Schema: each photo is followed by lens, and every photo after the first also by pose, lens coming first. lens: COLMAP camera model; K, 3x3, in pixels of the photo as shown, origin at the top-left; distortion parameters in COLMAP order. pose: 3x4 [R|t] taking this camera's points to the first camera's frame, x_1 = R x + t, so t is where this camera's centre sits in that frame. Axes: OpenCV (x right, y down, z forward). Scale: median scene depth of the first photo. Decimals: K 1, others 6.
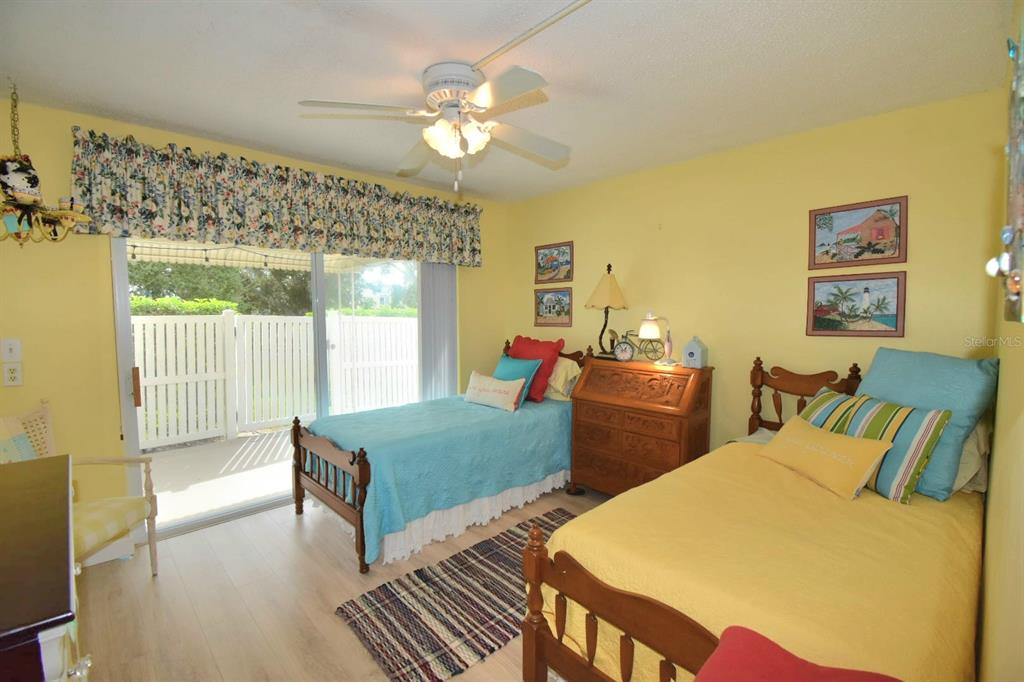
lens RADIAL K [[457.9, 0, 527.4], [0, 457.9, 349.7], [0, 0, 1]] dist [0.003123, -0.017681]
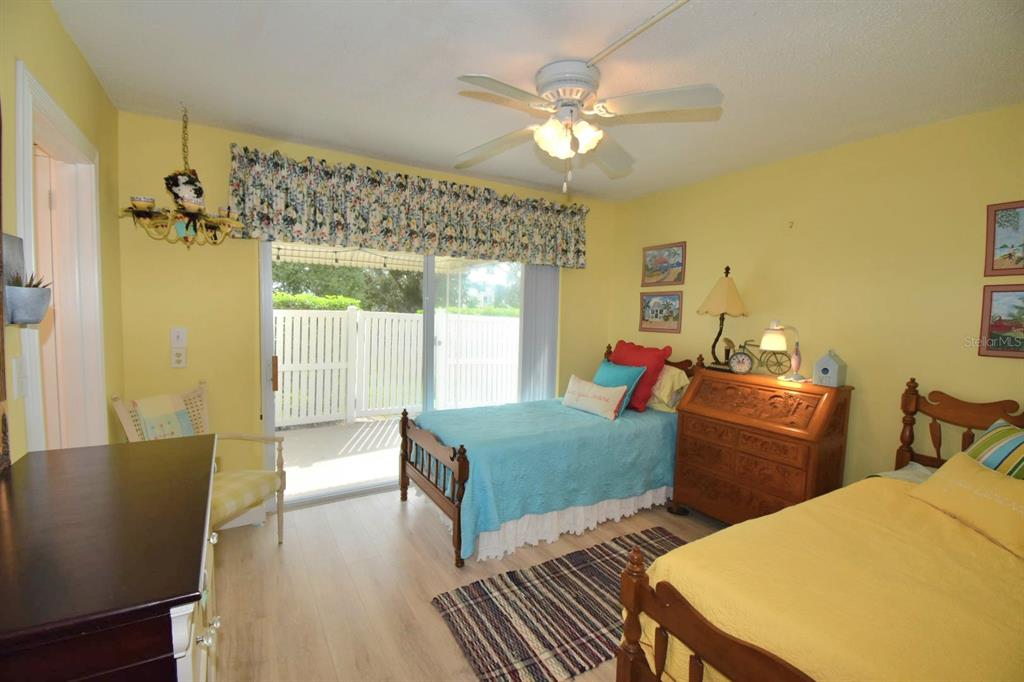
lens RADIAL K [[457.9, 0, 526.0], [0, 457.9, 347.6], [0, 0, 1]] dist [0.003123, -0.017681]
pose [[0.976166, 0.039822, -0.213339, -0.010194], [-0.040860, 0.999165, -0.000456, -0.007875], [0.213143, 0.009162, 0.976978, 0.021565]]
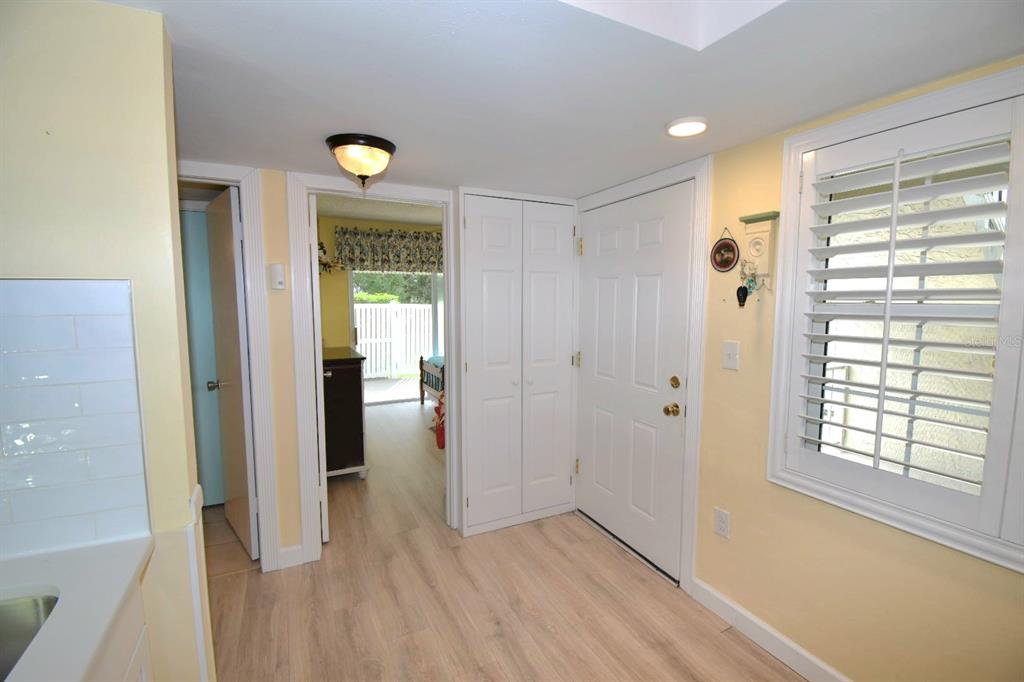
lens RADIAL K [[457.9, 0, 522.4], [0, 457.9, 349.7], [0, 0, 1]] dist [0.003123, -0.017681]
pose [[0.953265, 0.033300, -0.300294, 0.591891], [-0.025028, 0.999195, 0.031350, 0.054828], [0.301096, -0.022369, 0.953331, -0.890713]]
